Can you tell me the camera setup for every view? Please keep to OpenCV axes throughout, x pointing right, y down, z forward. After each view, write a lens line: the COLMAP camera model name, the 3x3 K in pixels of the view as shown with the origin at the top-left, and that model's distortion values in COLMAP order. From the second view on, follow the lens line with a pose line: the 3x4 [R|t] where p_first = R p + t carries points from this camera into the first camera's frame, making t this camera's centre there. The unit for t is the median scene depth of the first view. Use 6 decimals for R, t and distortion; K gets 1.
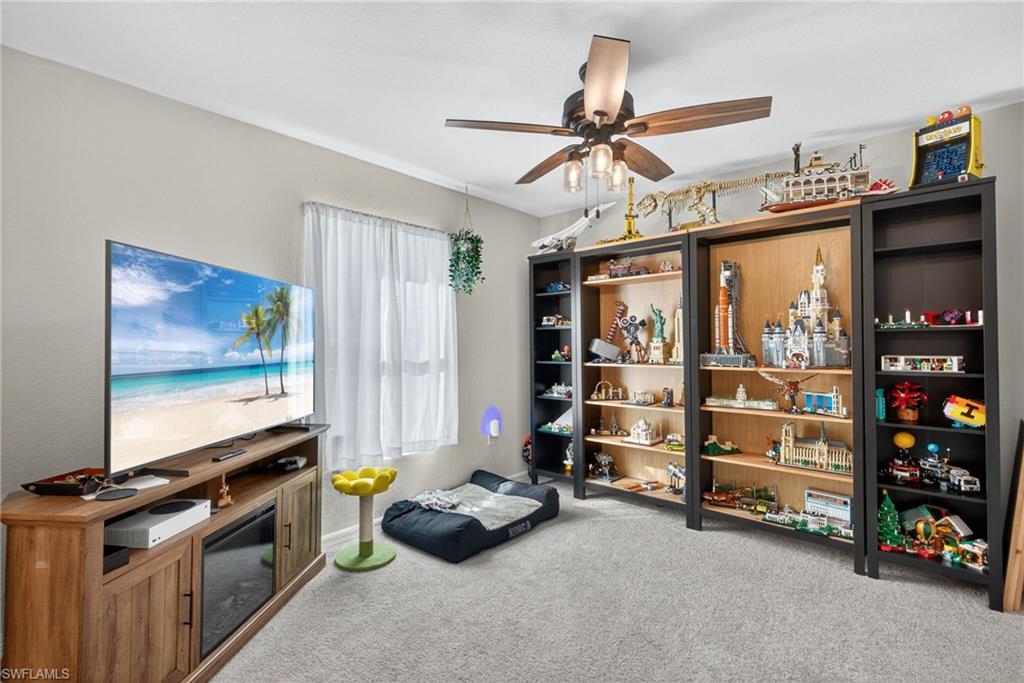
lens RADIAL K [[458.0, 0, 512.0], [0, 458.0, 341.5], [0, 0, 1]] dist [0.001291, 0.000103]
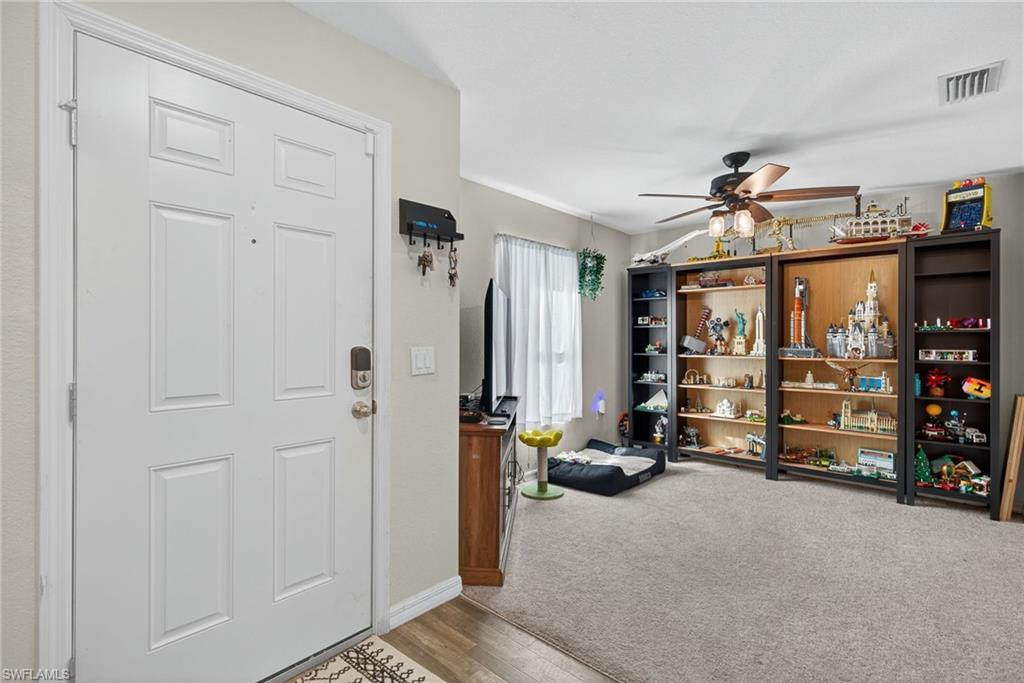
lens RADIAL K [[477.1, 0, 512.0], [0, 477.1, 341.5], [0, 0, 1]] dist [0.000098, -0.000336]
pose [[0.999970, 0.007716, 0.000387, -0.413092], [-0.007720, 0.999910, 0.010927, -0.000117], [-0.000303, -0.010930, 0.999940, -0.431671]]
